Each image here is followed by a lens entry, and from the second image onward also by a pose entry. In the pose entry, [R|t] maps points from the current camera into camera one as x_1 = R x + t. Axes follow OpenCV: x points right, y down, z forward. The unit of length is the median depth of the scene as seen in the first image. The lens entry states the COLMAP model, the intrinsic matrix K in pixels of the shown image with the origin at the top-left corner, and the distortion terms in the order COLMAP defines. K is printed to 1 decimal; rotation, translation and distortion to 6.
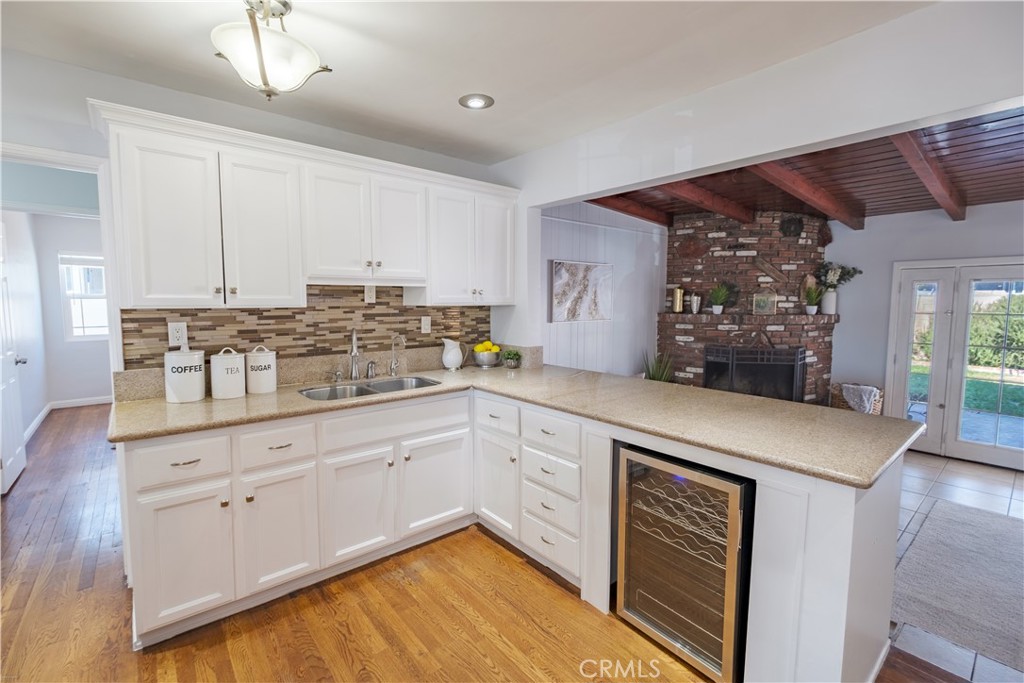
lens RADIAL K [[448.3, 0, 503.3], [0, 448.3, 334.1], [0, 0, 1]] dist [-0.003143, -0.000595]
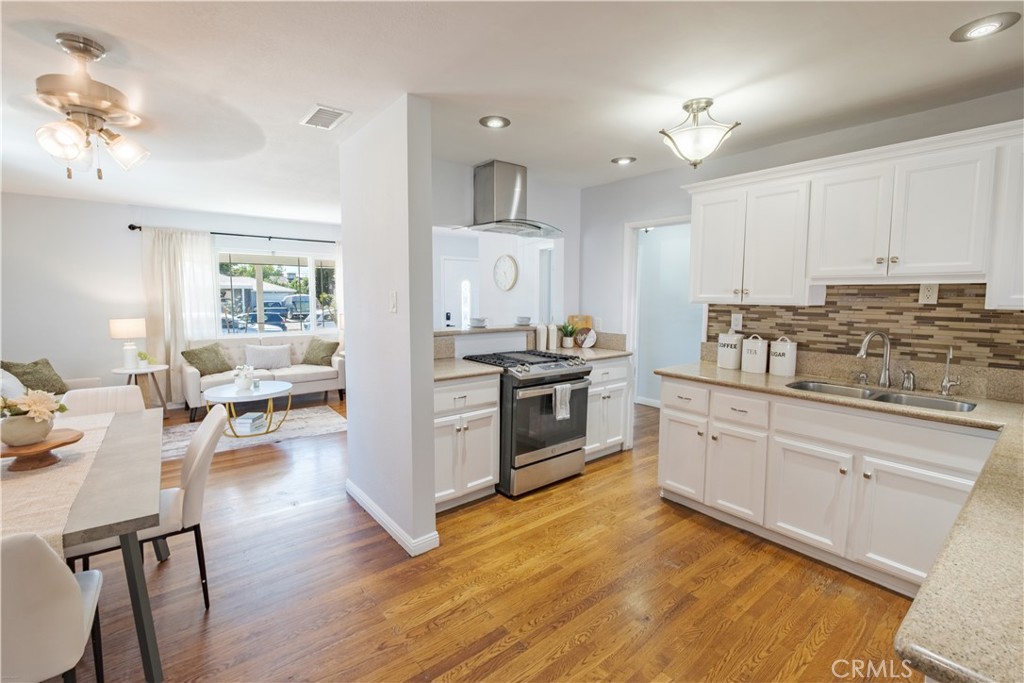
lens RADIAL K [[452.9, 0, 506.2], [0, 452.9, 333.0], [0, 0, 1]] dist [-0.001758, -0.000365]
pose [[-0.021290, 0.080599, -0.996519, 0.337186], [-0.086304, 0.992876, 0.082148, -0.009664], [0.996041, 0.087752, -0.014183, 0.131218]]
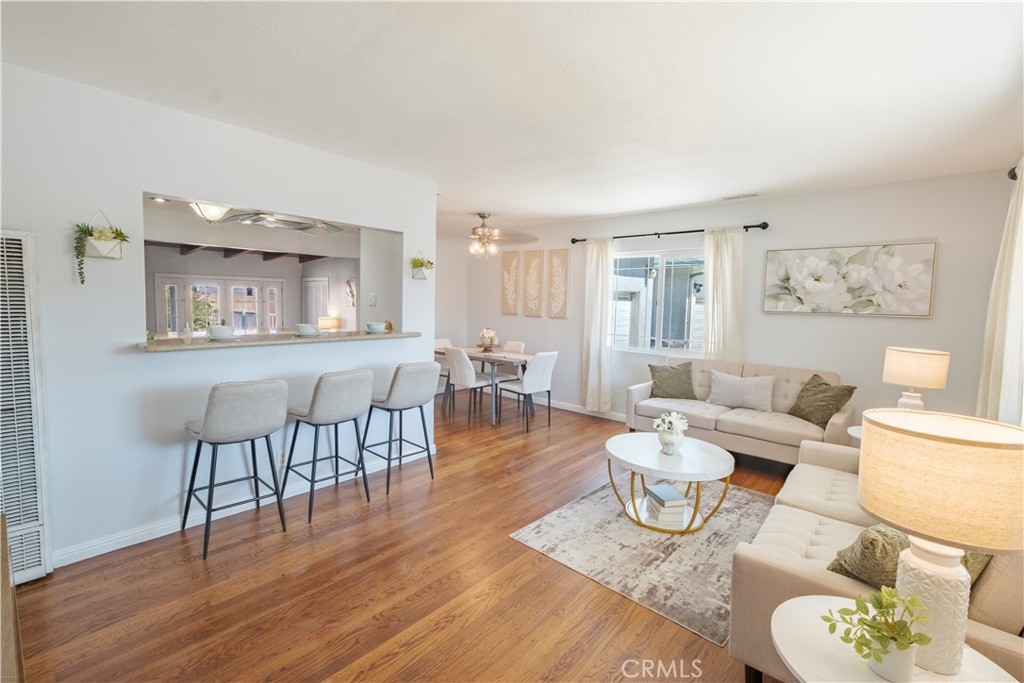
lens RADIAL K [[446.9, 0, 505.1], [0, 446.9, 332.9], [0, 0, 1]] dist [-0.002000, 0.000901]
pose [[-0.153122, -0.076729, 0.985224, -1.118658], [0.059182, 0.994480, 0.086648, 0.008782], [-0.986434, 0.071575, -0.147735, -0.115080]]
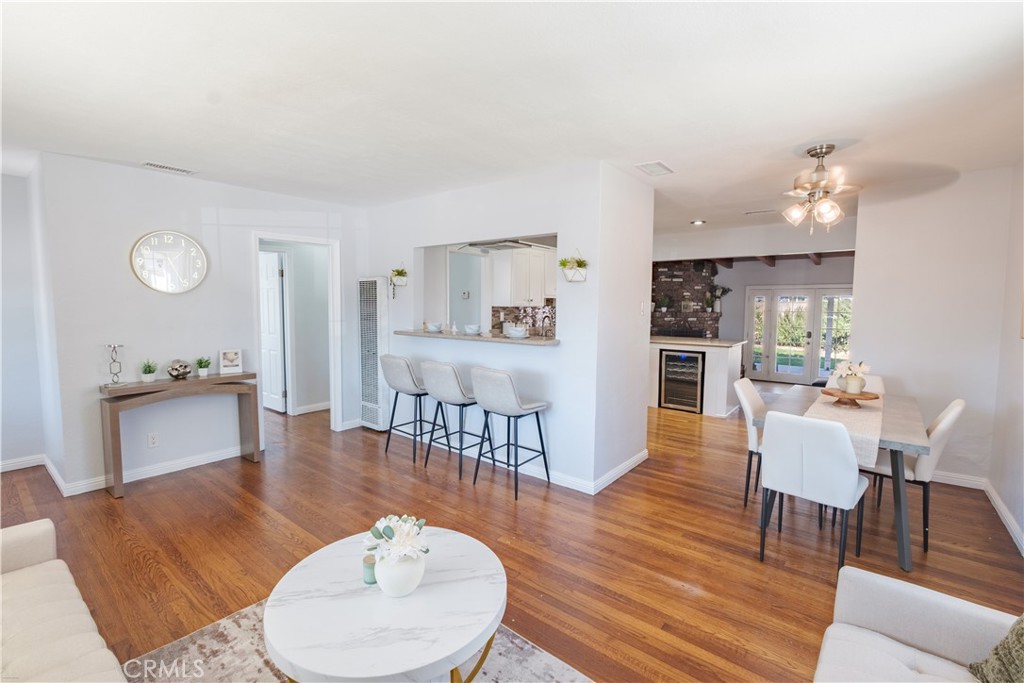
lens RADIAL K [[448.3, 0, 503.3], [0, 448.3, 334.1], [0, 0, 1]] dist [-0.003143, -0.000595]
pose [[0.980773, -0.009937, 0.194898, -0.563242], [0.011918, 0.999888, -0.008998, 0.057924], [-0.194786, 0.011147, 0.980782, -0.726124]]
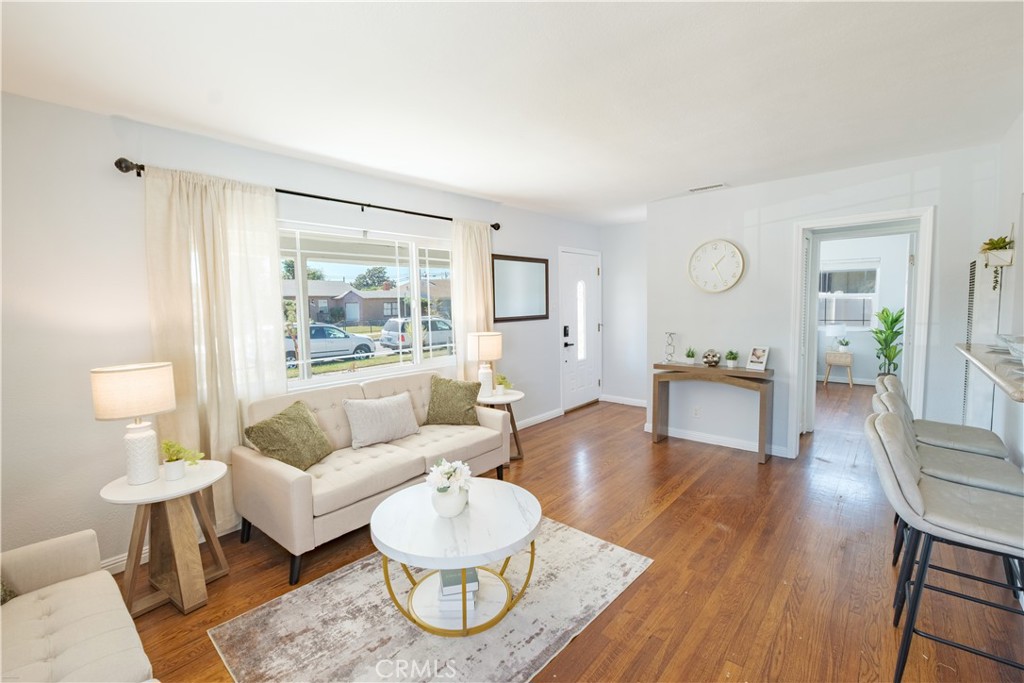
lens RADIAL K [[448.3, 0, 503.3], [0, 448.3, 334.1], [0, 0, 1]] dist [-0.003143, -0.000595]
pose [[0.160021, 0.066678, -0.984859, -0.164279], [-0.063142, 0.996364, 0.057198, 0.033462], [0.985092, 0.053033, 0.163649, -0.438775]]
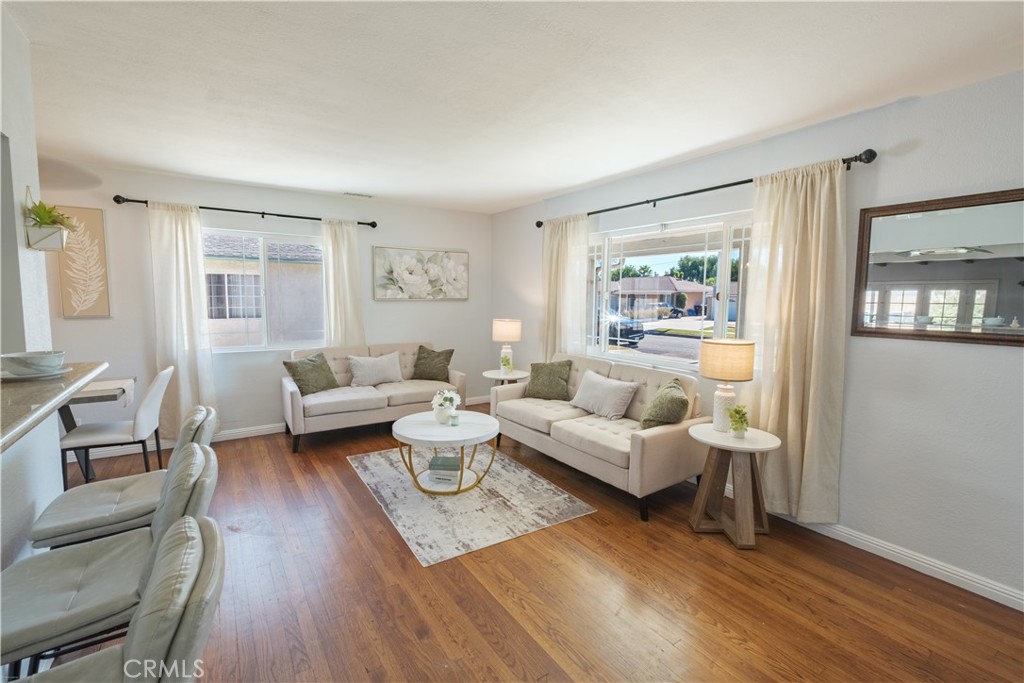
lens RADIAL K [[446.9, 0, 505.1], [0, 446.9, 332.9], [0, 0, 1]] dist [-0.002000, 0.000901]
pose [[-0.994286, -0.020179, 0.104824, -0.735647], [-0.002422, 0.985982, 0.166832, -0.021105], [-0.106721, 0.165625, -0.980397, 0.227975]]
